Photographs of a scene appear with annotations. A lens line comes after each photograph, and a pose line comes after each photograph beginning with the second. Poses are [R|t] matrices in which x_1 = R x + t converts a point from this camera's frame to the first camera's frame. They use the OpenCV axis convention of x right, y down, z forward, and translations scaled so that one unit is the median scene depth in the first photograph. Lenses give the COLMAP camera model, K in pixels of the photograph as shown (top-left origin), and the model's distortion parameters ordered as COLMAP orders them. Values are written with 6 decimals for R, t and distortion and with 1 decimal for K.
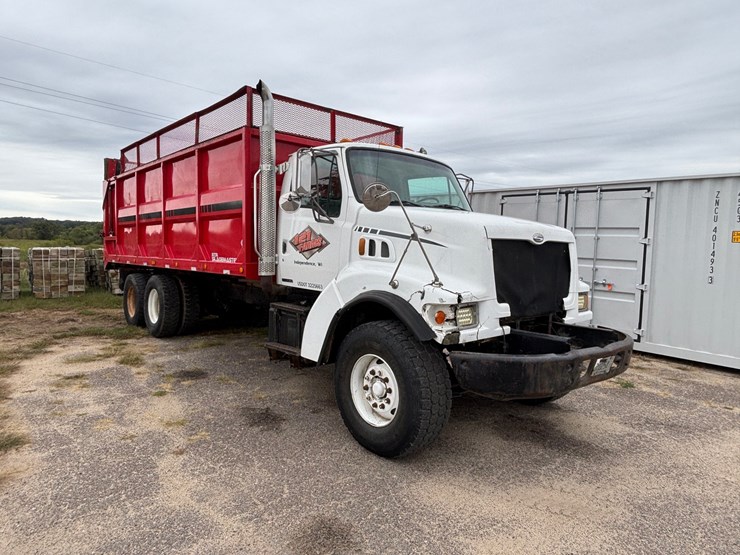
lens RADIAL K [[479.8, 0, 364.9], [0, 479.8, 272.8], [0, 0, 1]] dist [0.036411, -0.042431]
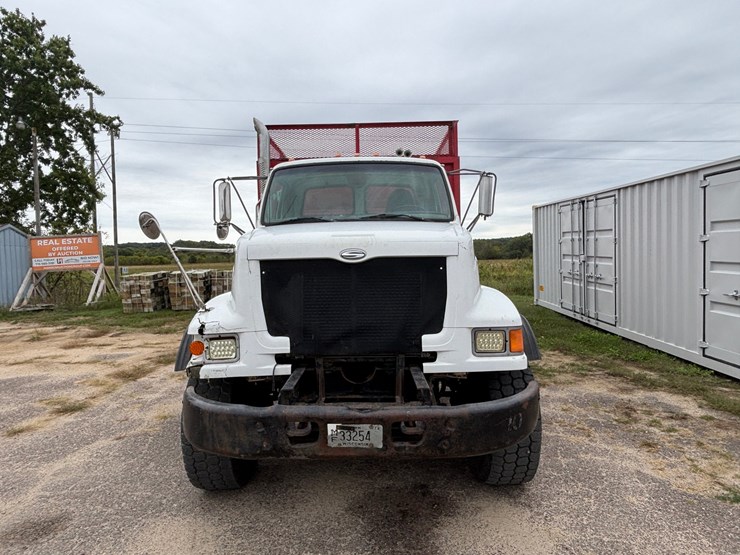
lens RADIAL K [[479.8, 0, 364.9], [0, 479.8, 272.8], [0, 0, 1]] dist [0.036411, -0.042431]
pose [[0.755839, -0.019451, -0.654468, 0.928118], [0.005287, 0.999707, -0.023606, -0.025927], [0.654736, 0.014382, 0.755721, 0.459511]]
